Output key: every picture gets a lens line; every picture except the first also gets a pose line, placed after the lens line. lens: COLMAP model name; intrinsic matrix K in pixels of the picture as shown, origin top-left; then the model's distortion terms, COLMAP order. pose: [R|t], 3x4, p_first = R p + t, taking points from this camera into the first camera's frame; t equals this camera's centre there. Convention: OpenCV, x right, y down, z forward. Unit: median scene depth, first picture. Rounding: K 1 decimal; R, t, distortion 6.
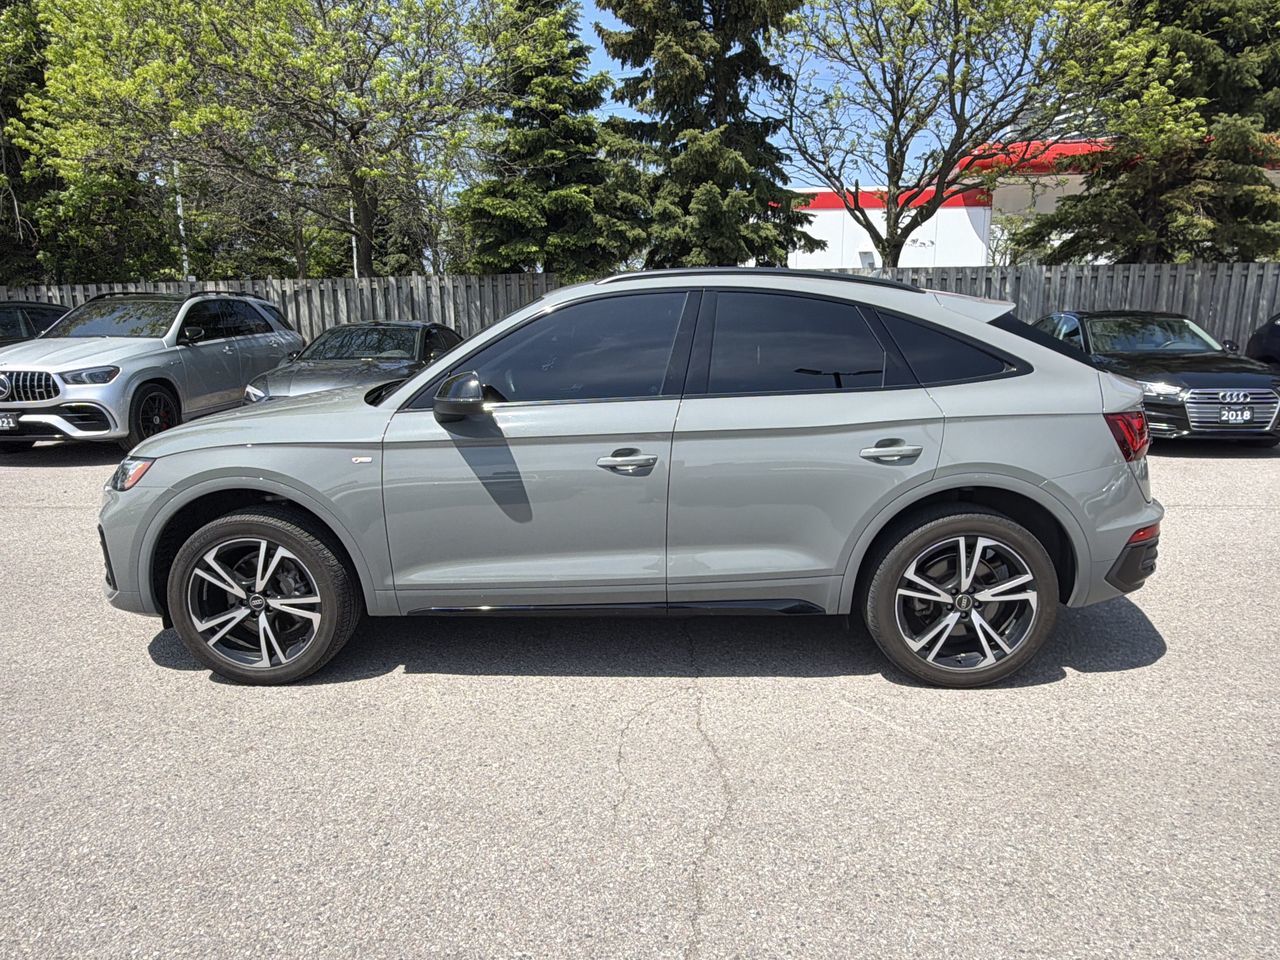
lens RADIAL K [[839.2, 0, 640.0], [0, 839.2, 480.0], [0, 0, 1]] dist [0.001278, -0.000458]
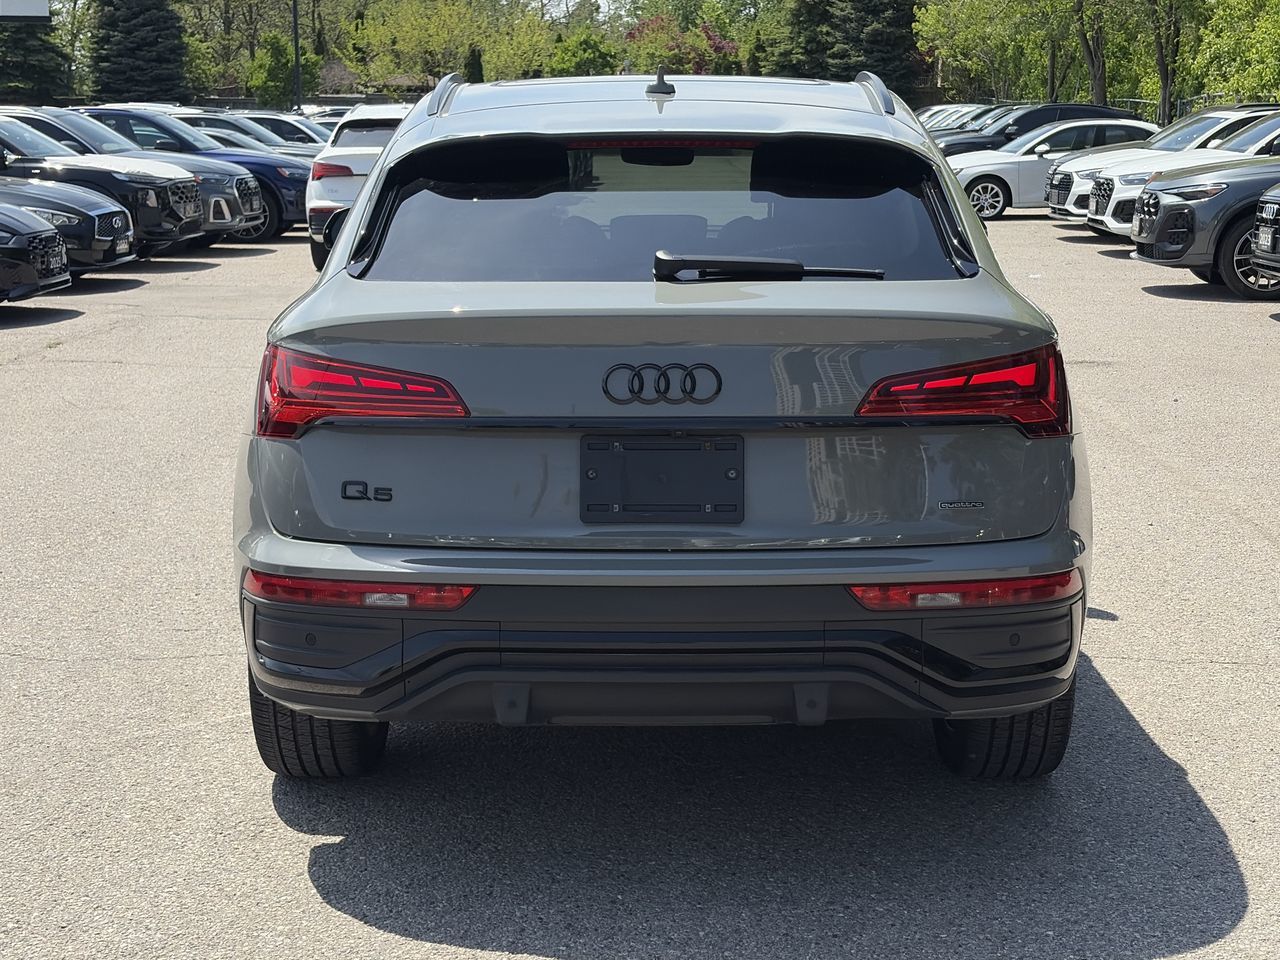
lens RADIAL K [[1995.3, 0, 629.1], [0, 1995.3, 495.3], [0, 0, 1]] dist [0.274488, -1.150479]
pose [[0.037015, 0.195294, -0.980046, 1.810950], [-0.198402, 0.962631, 0.184330, -0.262209], [0.979421, 0.187620, 0.074379, 1.112487]]
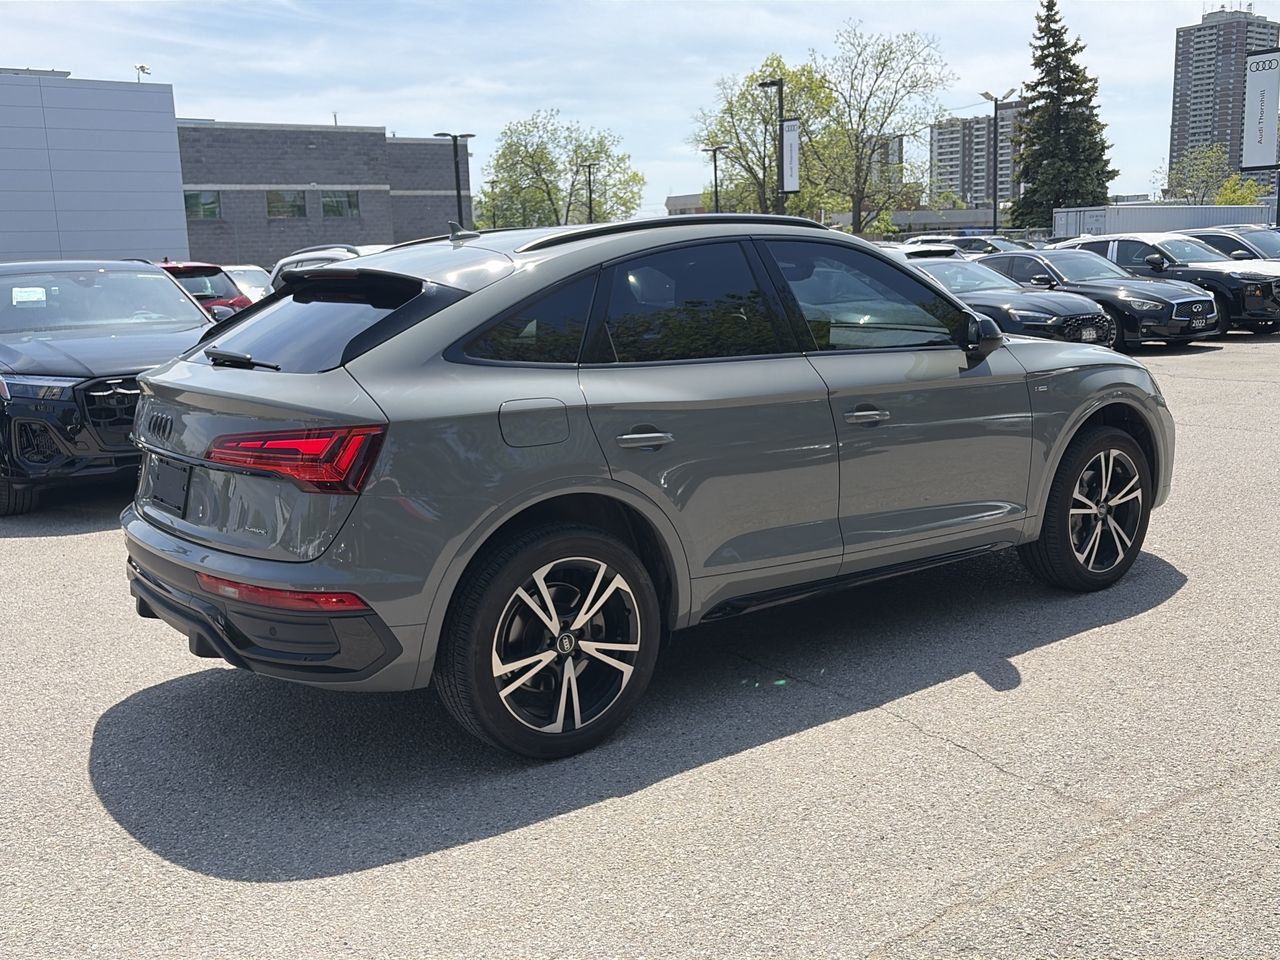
lens RADIAL K [[1228.3, 0, 640.0], [0, 1228.3, 480.0], [0, 0, 1]] dist [0.035008, -0.020043]
pose [[-0.770044, 0.149771, -0.620162, 1.047298], [-0.086609, 0.938516, 0.334195, -0.496500], [0.632085, 0.311056, -0.709727, 2.336010]]
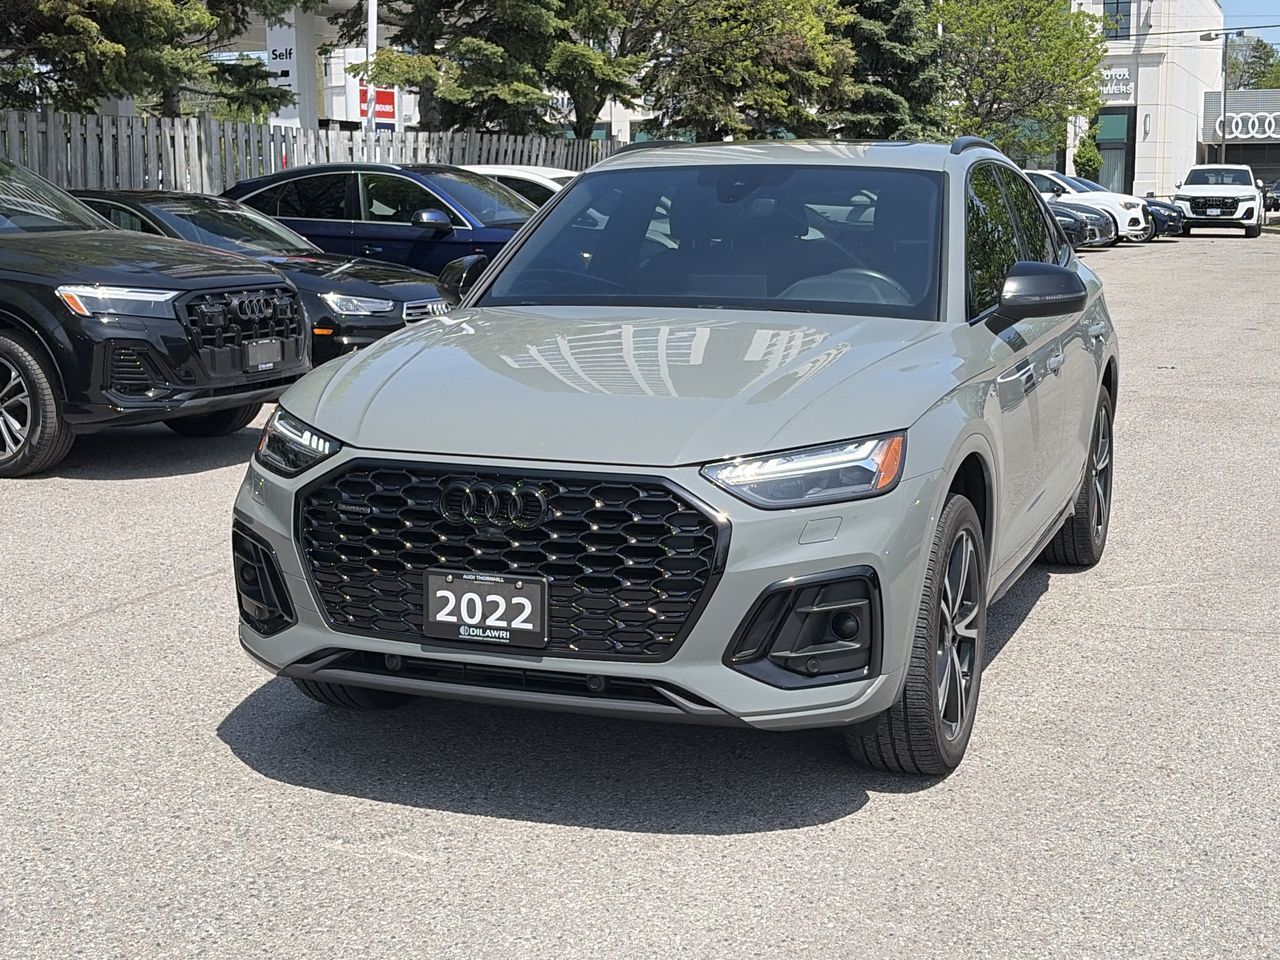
lens RADIAL K [[1866.6, 0, 640.0], [0, 1866.6, 480.0], [0, 0, 1]] dist [0.253871, -1.217778]
pose [[0.317709, -0.138971, 0.937949, -1.922187], [0.187715, 0.978841, 0.081445, -0.136480], [-0.929421, 0.150191, 0.337073, 0.744584]]
